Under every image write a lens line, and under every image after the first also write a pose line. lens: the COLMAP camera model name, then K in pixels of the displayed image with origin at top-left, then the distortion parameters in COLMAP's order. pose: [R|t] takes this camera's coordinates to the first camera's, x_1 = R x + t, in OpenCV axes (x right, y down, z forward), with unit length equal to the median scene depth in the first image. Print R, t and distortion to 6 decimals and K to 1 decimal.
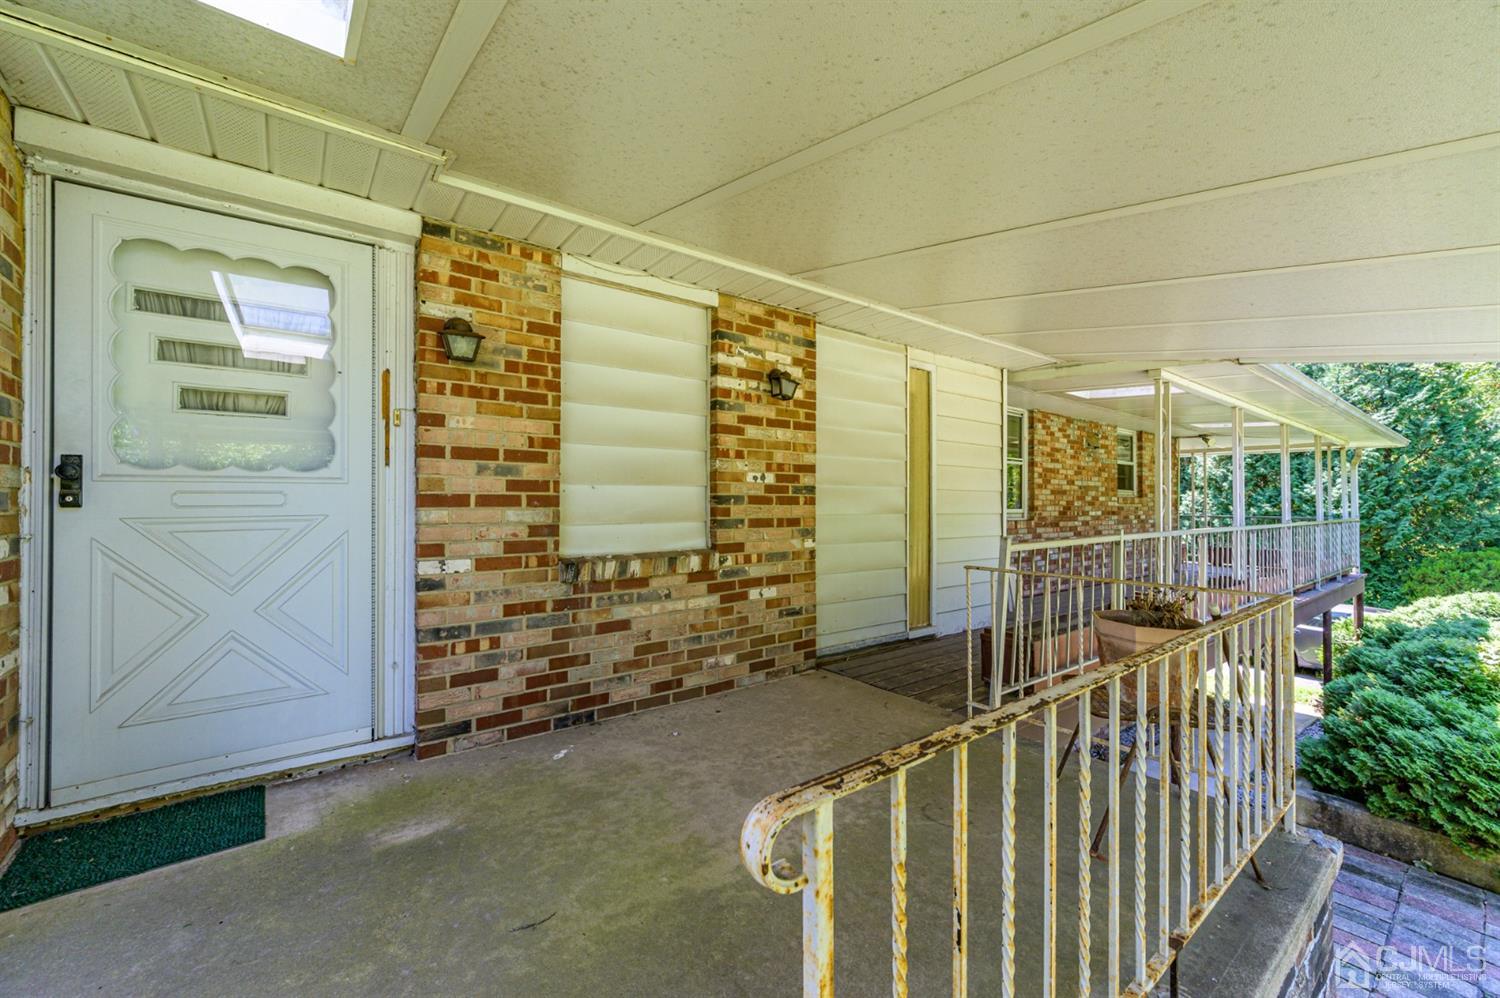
lens RADIAL K [[593.0, 0, 745.8], [0, 593.0, 499.9], [0, 0, 1]] dist [-0.000461, 0.000939]
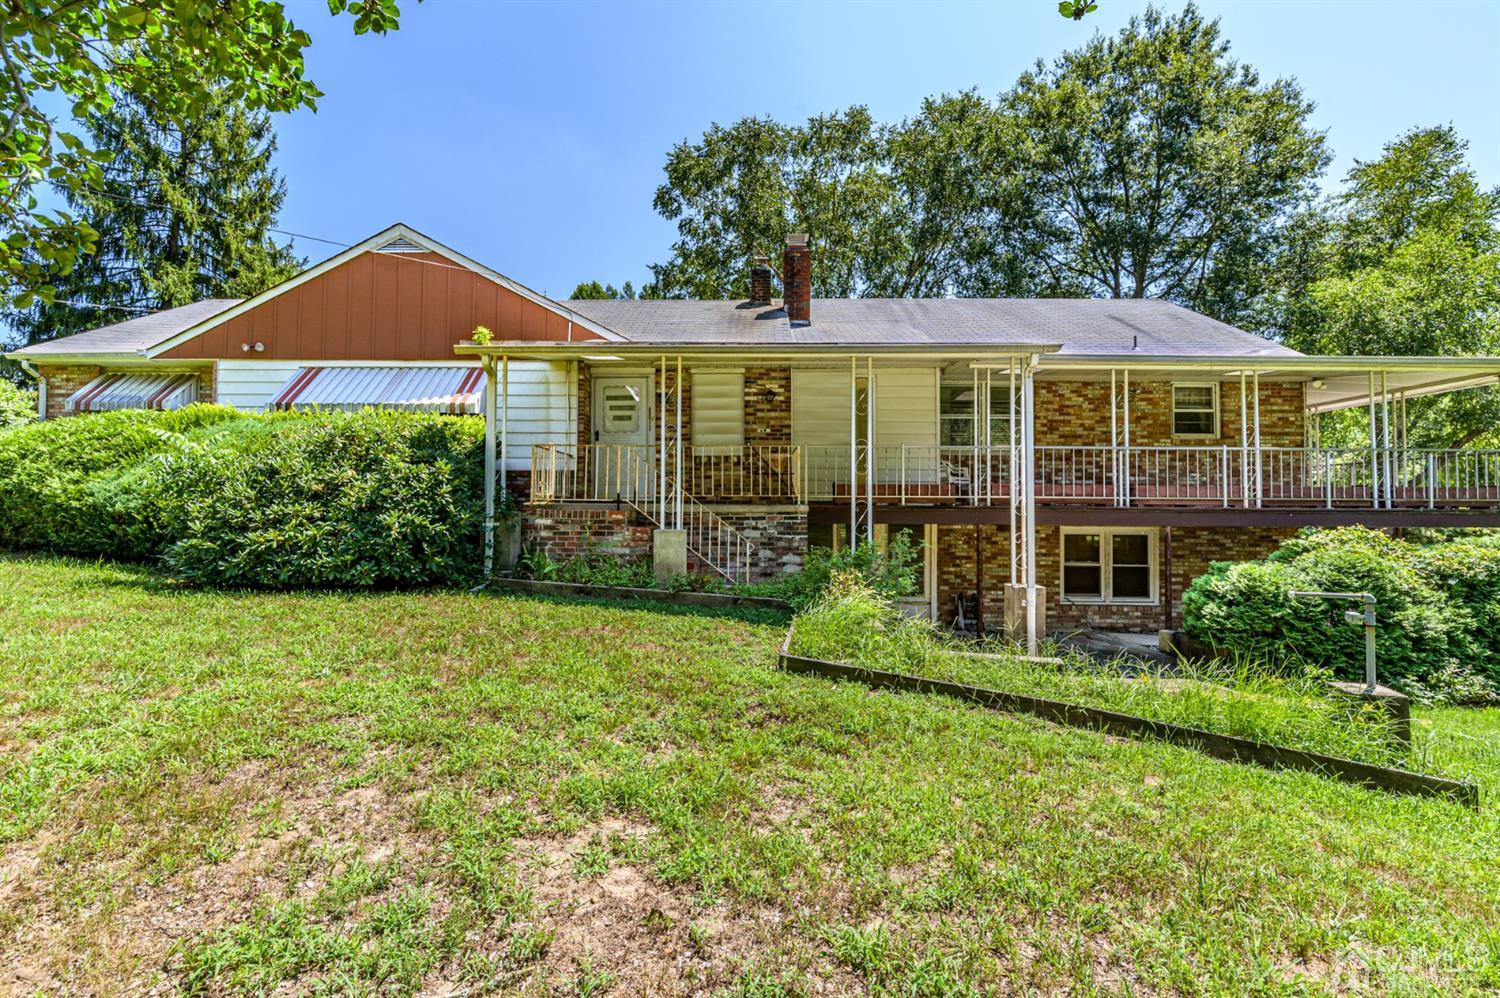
lens RADIAL K [[690.4, 0, 755.6], [0, 690.4, 497.8], [0, 0, 1]] dist [0.000974, -0.000143]
pose [[0.785224, -0.007691, -0.619164, 2.612607], [0.001115, 0.999939, -0.011007, 0.410133], [0.619211, 0.007953, 0.785185, -2.042783]]
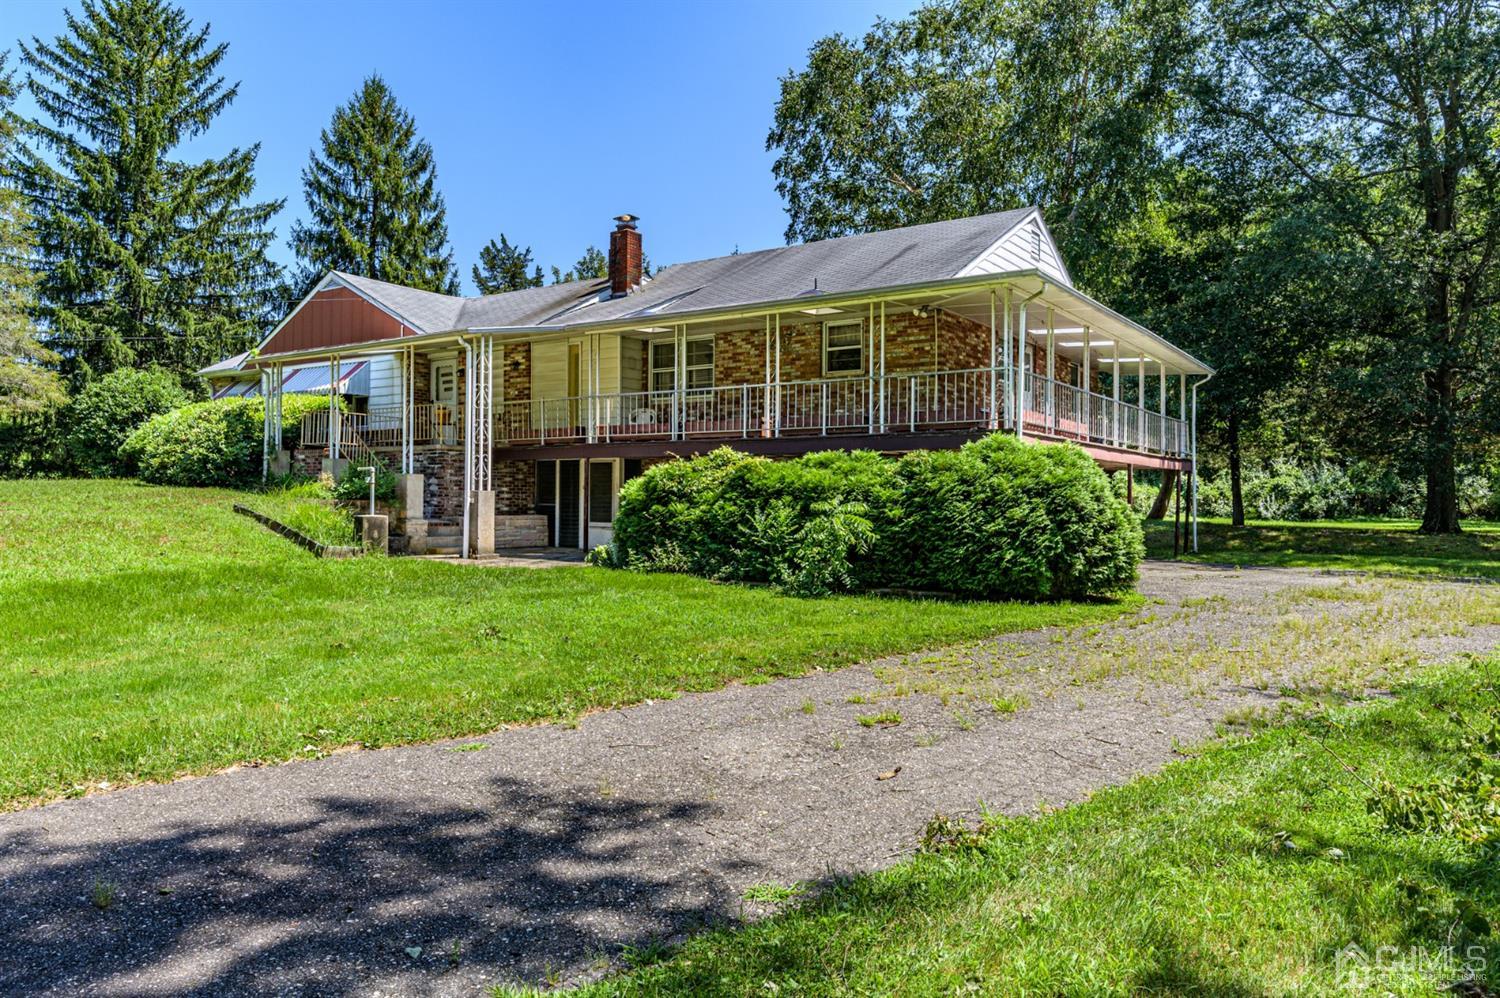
lens RADIAL K [[1014.7, 0, 748.2], [0, 1014.7, 498.3], [0, 0, 1]] dist [0.002256, -0.000322]
pose [[0.312694, -0.006075, -0.949835, 8.234175], [-0.002380, 0.999971, -0.007179, 0.839720], [0.949851, 0.004505, 0.312670, 0.558579]]
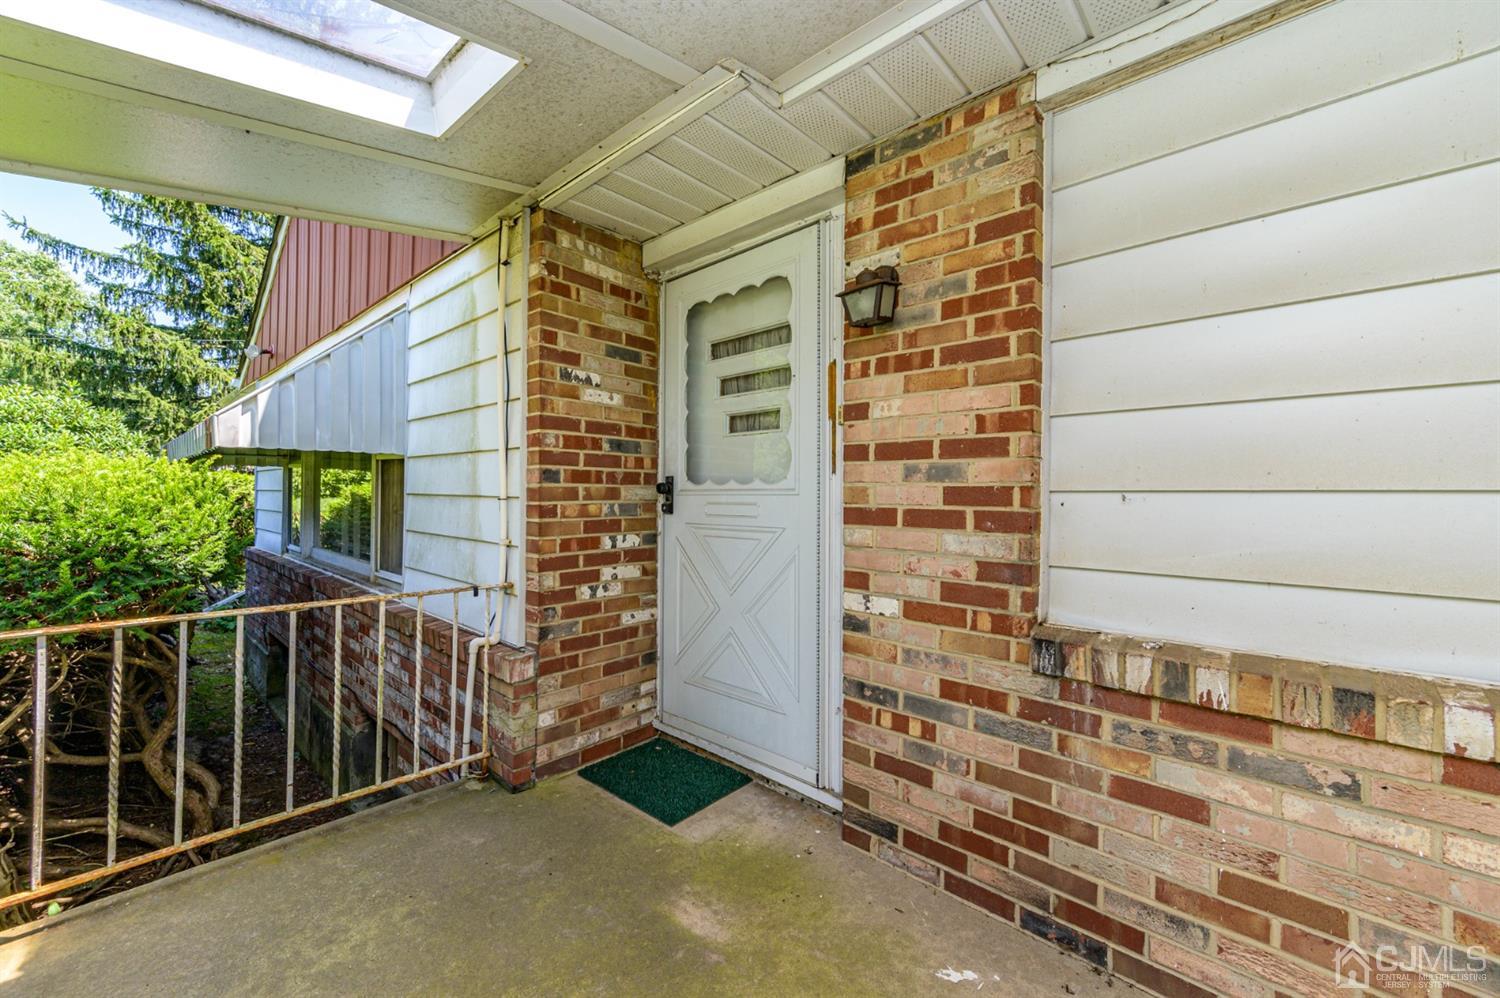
lens RADIAL K [[593.0, 0, 760.6], [0, 593.0, 499.6], [0, 0, 1]] dist [-0.000461, 0.000939]
pose [[0.183874, 0.006615, -0.982928, 0.192360], [-0.009390, 0.999944, 0.004973, -0.021219], [0.982905, 0.008315, 0.183926, 0.674170]]
